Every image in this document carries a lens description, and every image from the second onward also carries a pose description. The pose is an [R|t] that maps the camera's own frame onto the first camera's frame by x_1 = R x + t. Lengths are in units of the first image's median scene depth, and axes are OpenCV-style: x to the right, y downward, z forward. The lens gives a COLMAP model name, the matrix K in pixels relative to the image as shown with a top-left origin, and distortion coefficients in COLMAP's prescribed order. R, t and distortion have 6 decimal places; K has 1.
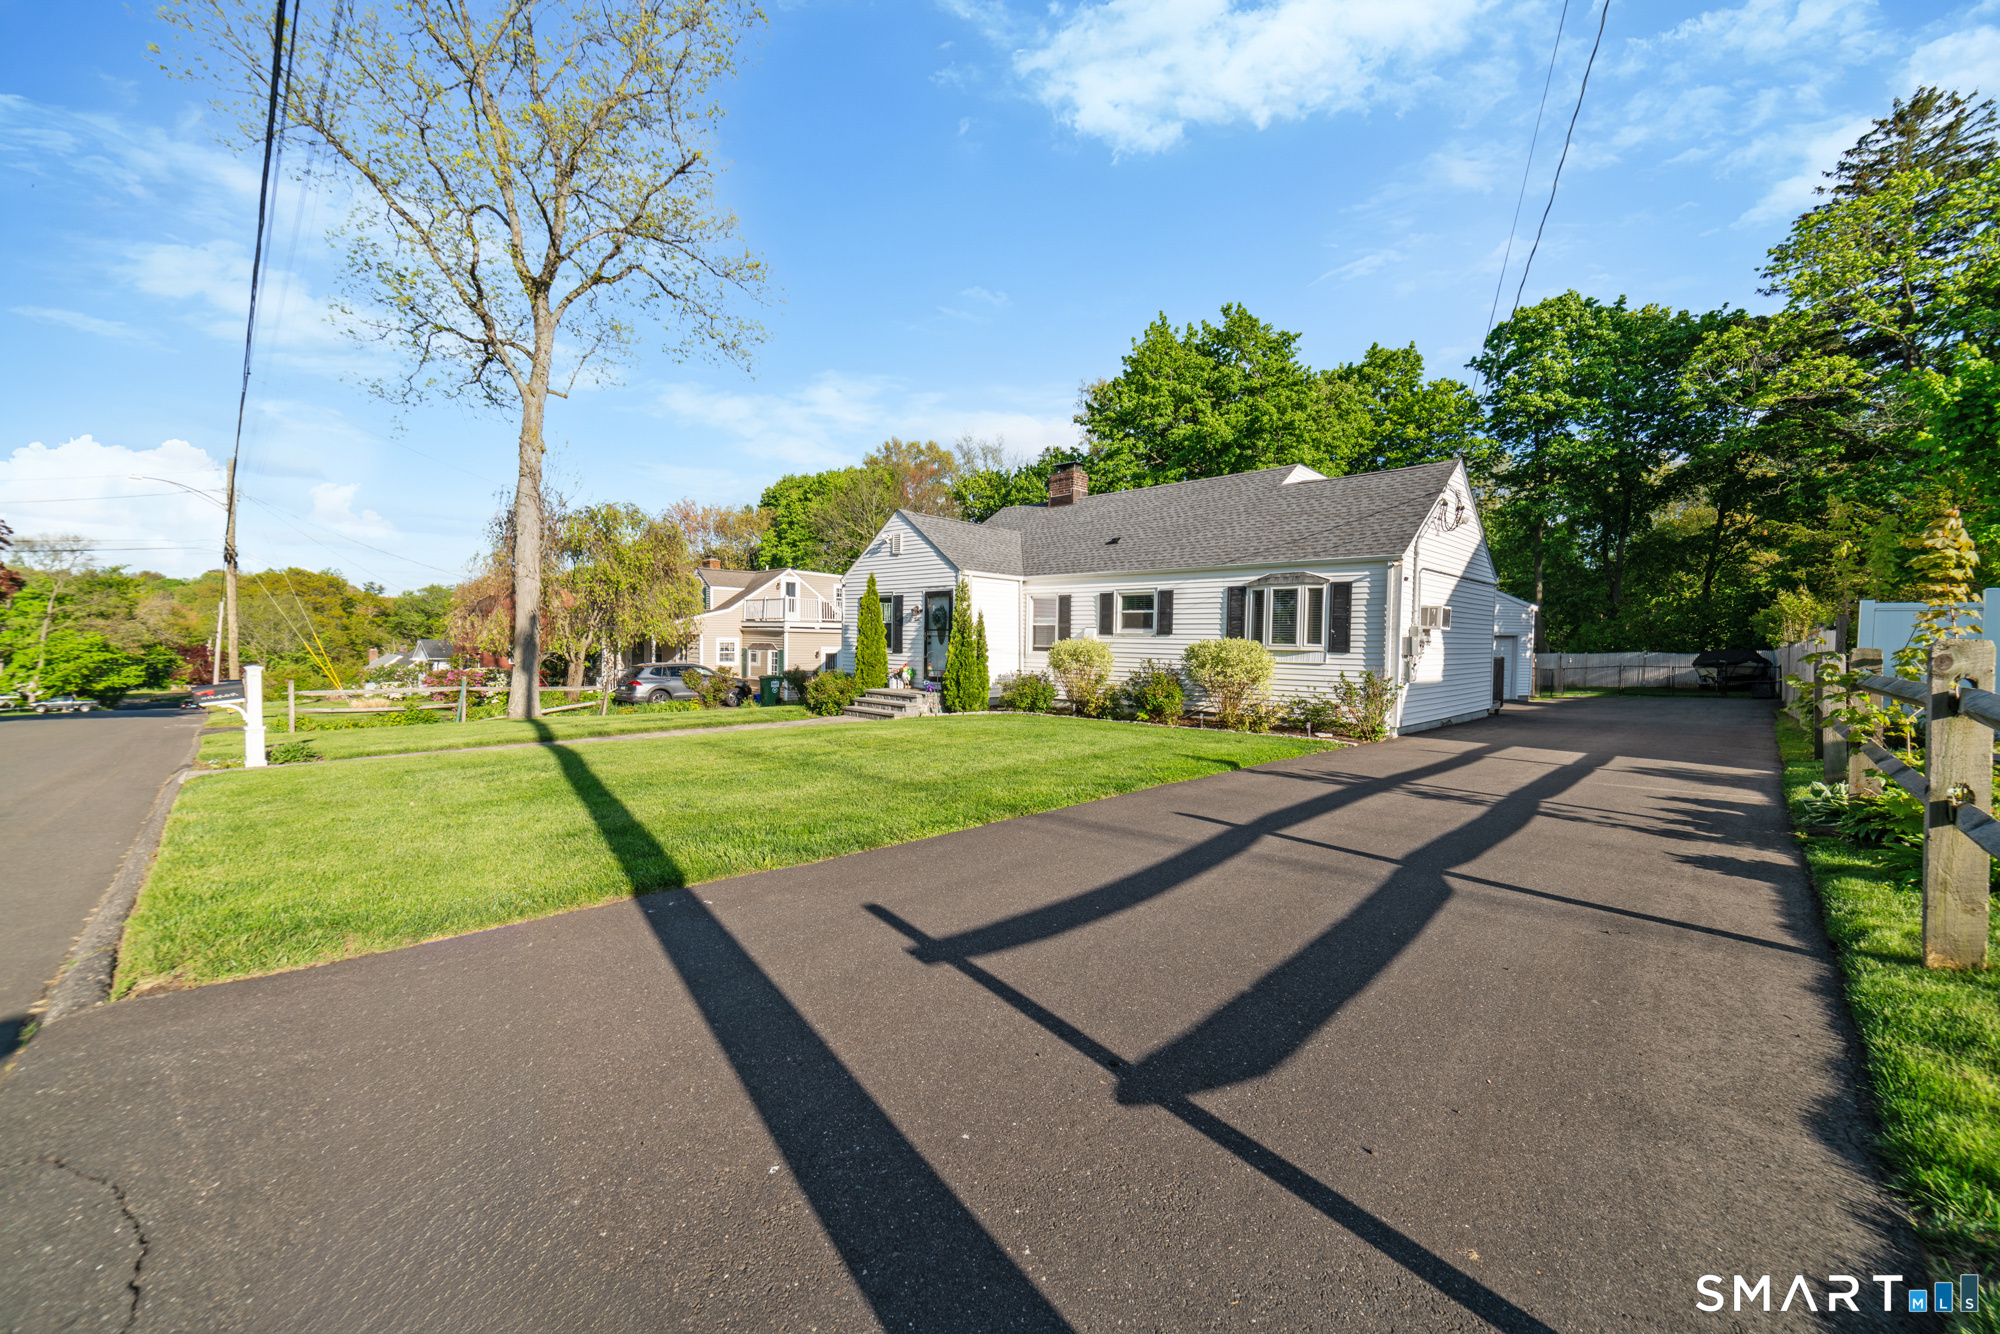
lens RADIAL K [[788.7, 0, 996.3], [0, 788.7, 662.7], [0, 0, 1]] dist [-0.003086, 0.002237]
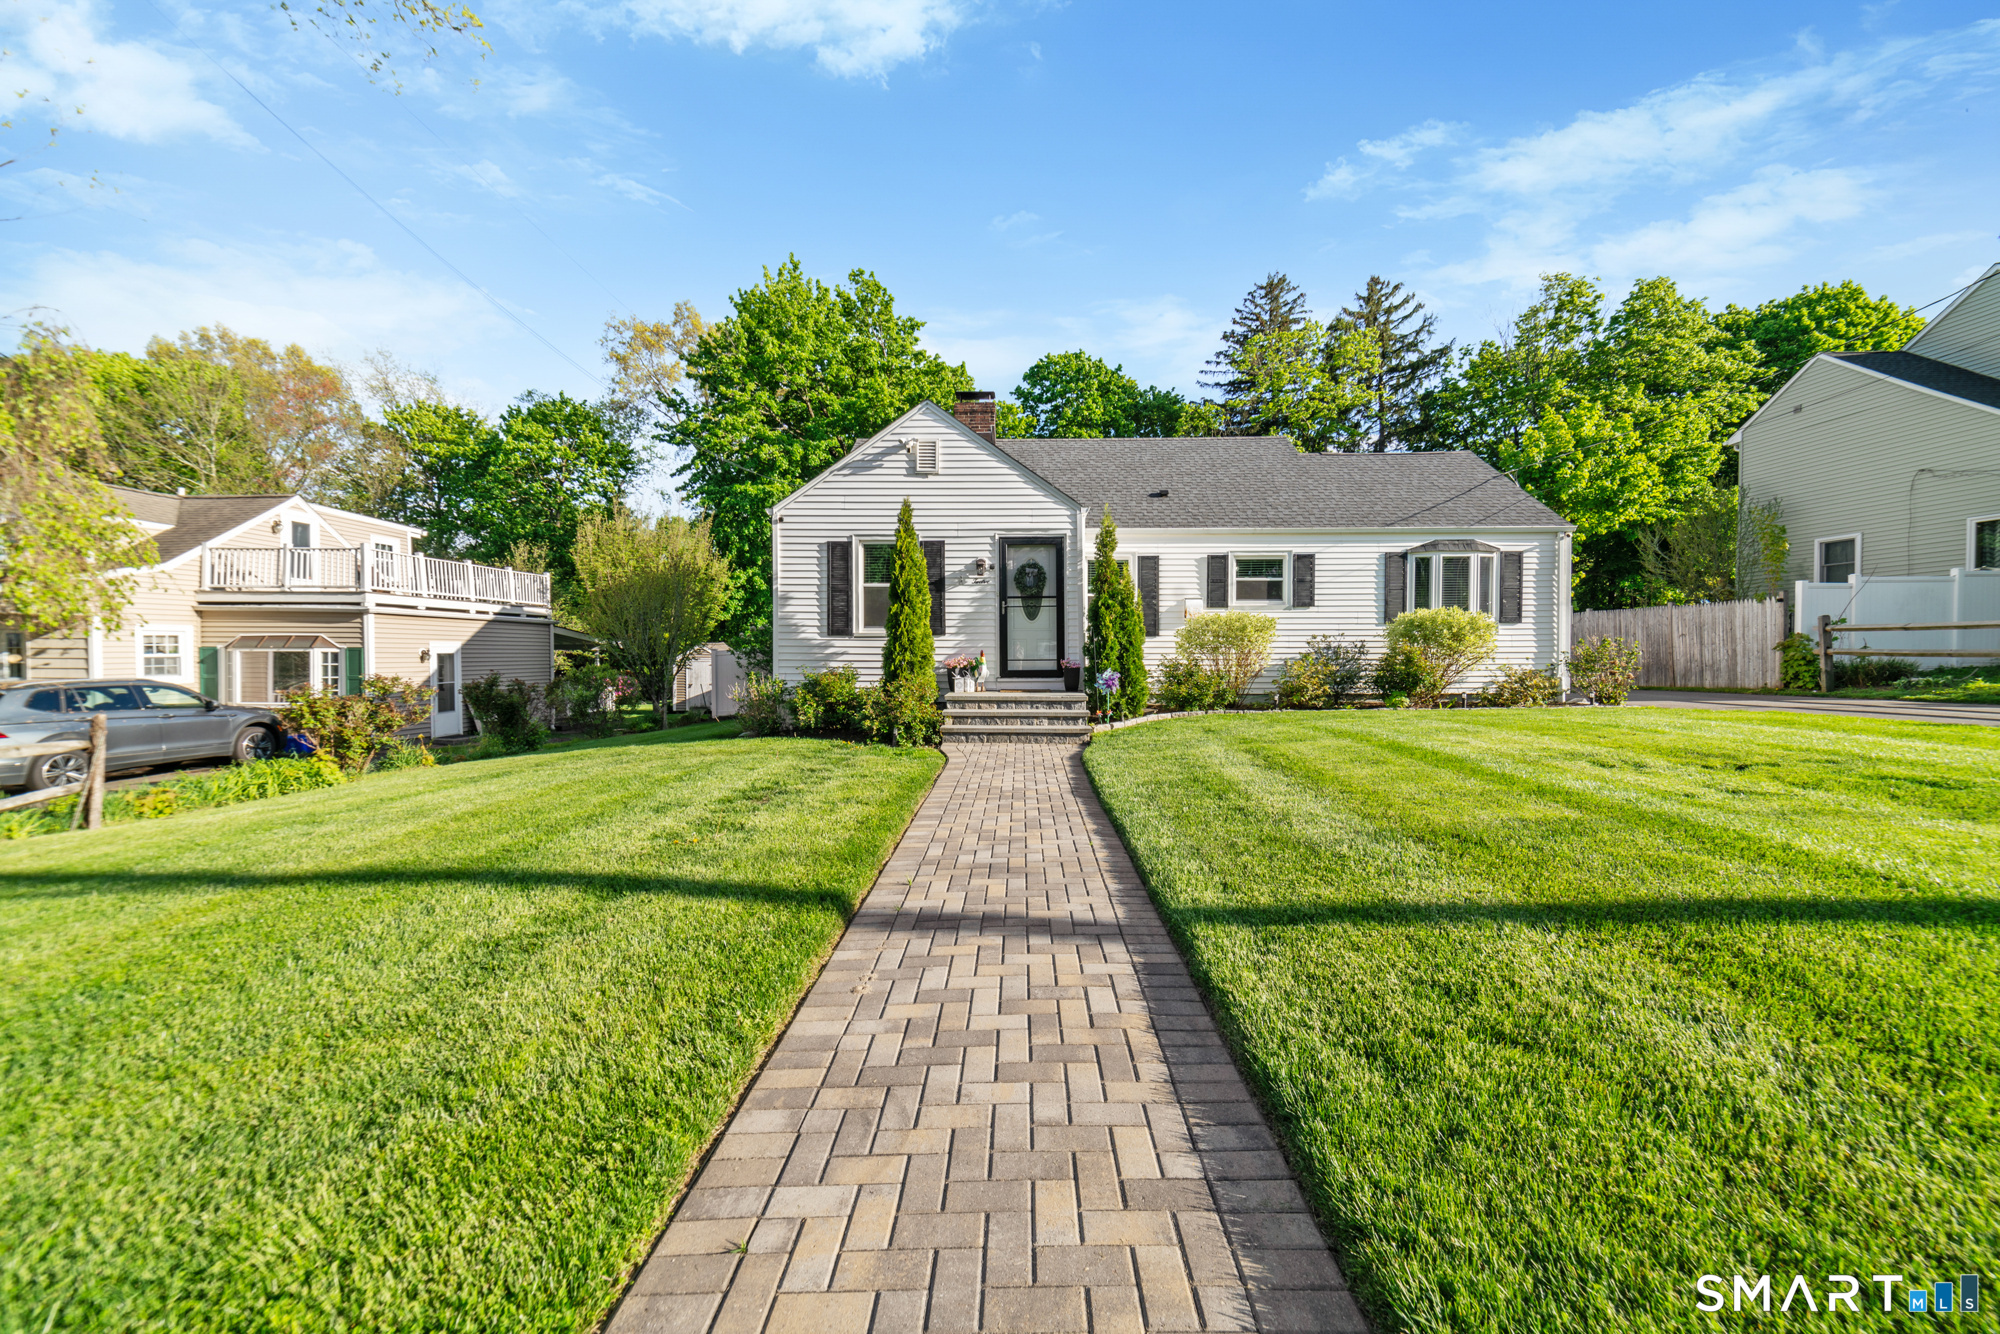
lens RADIAL K [[788.7, 0, 1014.7], [0, 788.7, 649.8], [0, 0, 1]] dist [-0.003086, 0.002237]
pose [[0.719582, -0.016329, 0.694215, -0.526612], [0.033012, 0.999398, -0.010711, 0.008429], [-0.693622, 0.030625, 0.719688, 0.538262]]
